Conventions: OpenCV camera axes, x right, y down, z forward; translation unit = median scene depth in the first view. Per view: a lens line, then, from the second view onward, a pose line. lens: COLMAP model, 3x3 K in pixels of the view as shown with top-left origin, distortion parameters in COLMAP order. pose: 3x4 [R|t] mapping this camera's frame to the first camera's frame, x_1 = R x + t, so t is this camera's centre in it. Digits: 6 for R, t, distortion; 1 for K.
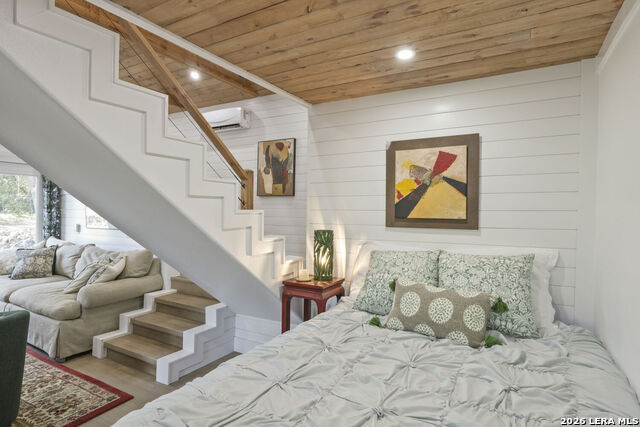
lens RADIAL K [[349.1, 0, 318.8], [0, 349.1, 211.2], [0, 0, 1]] dist [-0.013484, 0.000648]
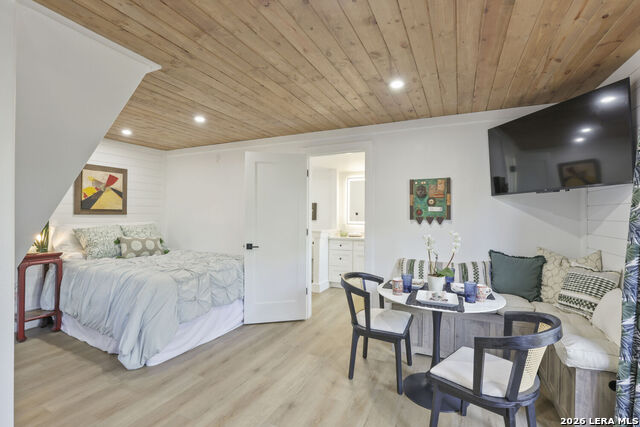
lens RADIAL K [[296.3, 0, 324.4], [0, 296.3, 212.3], [0, 0, 1]] dist [-0.024952, 0.005343]
pose [[-0.051121, 0.000901, 0.998692, -1.255454], [-0.010055, 0.999948, -0.001416, 0.026396], [-0.998642, -0.010114, -0.051109, -0.104054]]
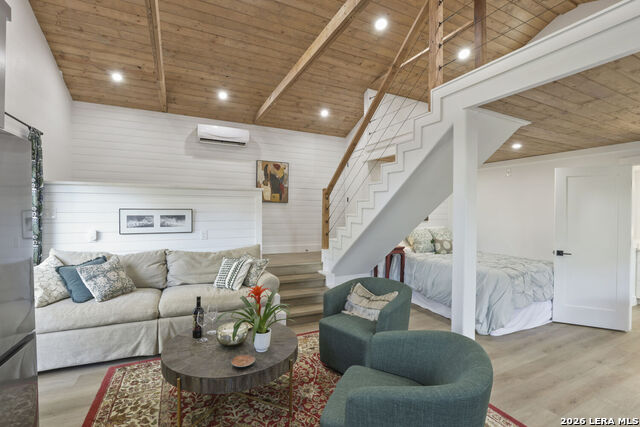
lens RADIAL K [[296.3, 0, 317.2], [0, 296.3, 214.3], [0, 0, 1]] dist [-0.024952, 0.005343]
pose [[0.593119, -0.008365, 0.805071, -1.864984], [-0.007822, 0.999839, 0.016152, -0.032618], [-0.805077, -0.015878, 0.592958, 0.325897]]
